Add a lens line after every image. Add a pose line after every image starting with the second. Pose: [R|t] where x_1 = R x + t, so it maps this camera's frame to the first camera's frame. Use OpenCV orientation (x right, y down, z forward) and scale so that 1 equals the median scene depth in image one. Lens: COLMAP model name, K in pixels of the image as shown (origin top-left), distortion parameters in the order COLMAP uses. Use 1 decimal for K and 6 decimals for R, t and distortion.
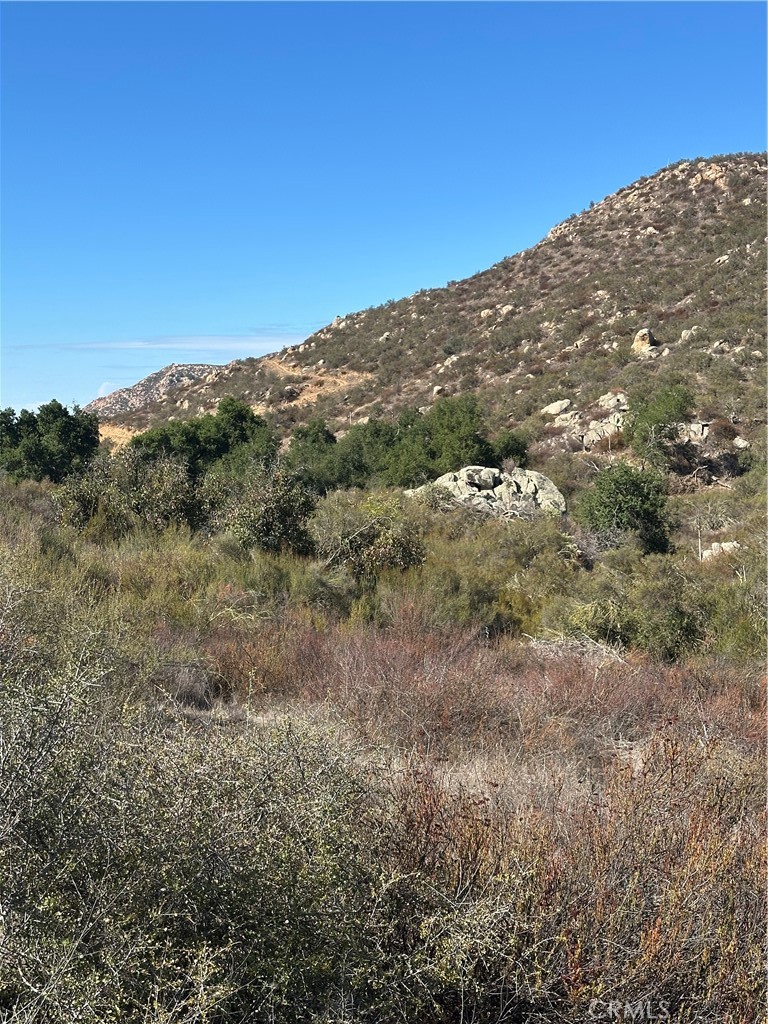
lens RADIAL K [[1422.1, 0, 384.5], [0, 1422.1, 505.7], [0, 0, 1]] dist [0.140686, 0.000000]
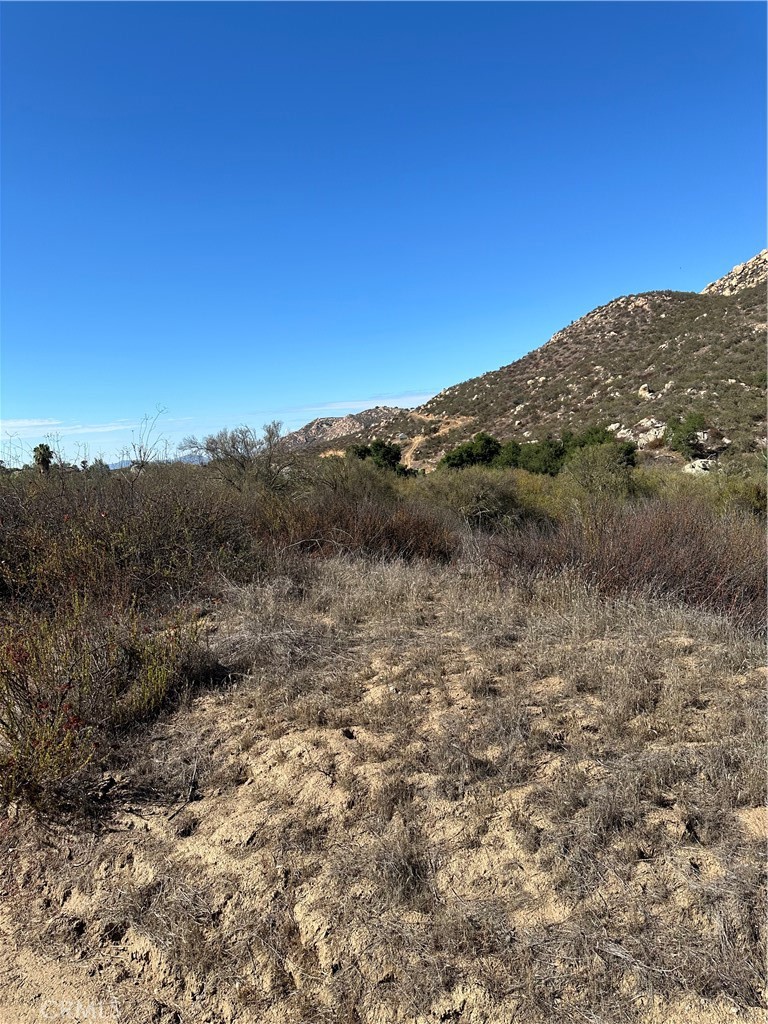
lens RADIAL K [[719.5, 0, 378.4], [0, 719.5, 514.1], [0, 0, 1]] dist [0.057494, -0.011341]
pose [[0.997585, -0.050898, -0.047267, -0.105168], [0.052761, 0.997844, 0.039043, -0.005225], [0.045178, -0.041442, 0.998119, 0.003221]]
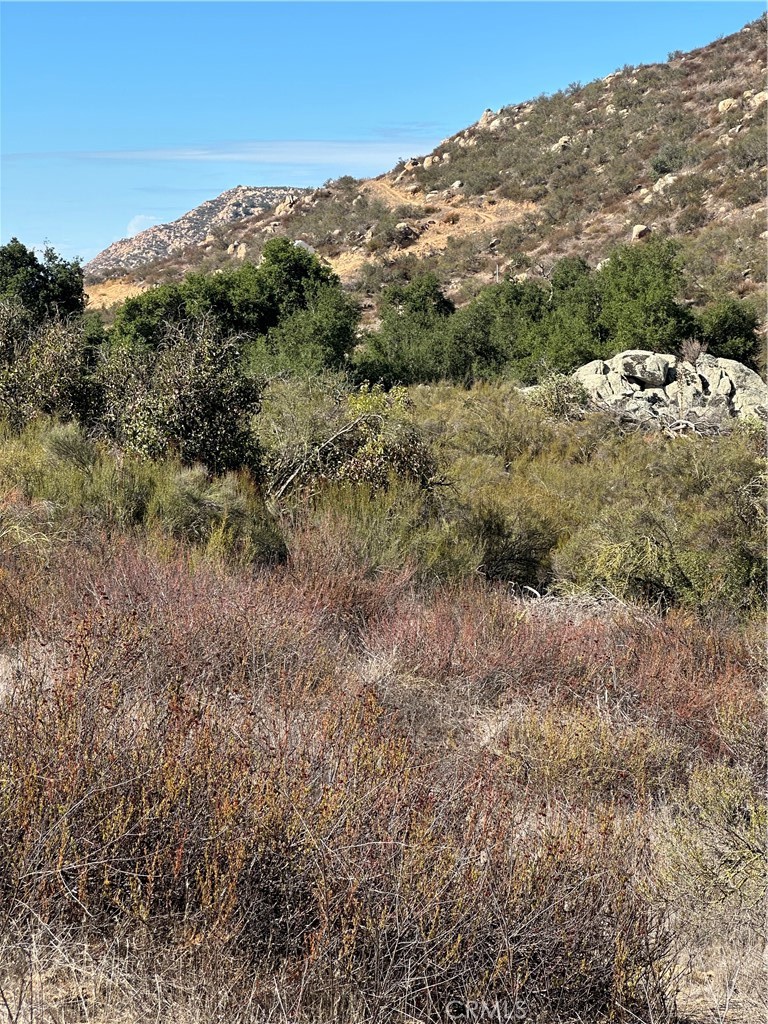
lens RADIAL K [[2285.4, 0, 388.1], [0, 2285.4, 512.6], [0, 0, 1]] dist [0.212173, 0.000000]
pose [[0.996372, 0.021561, -0.082325, 0.012593], [-0.018160, 0.998960, 0.041834, 0.001152], [0.083142, -0.040188, 0.995727, -0.008344]]
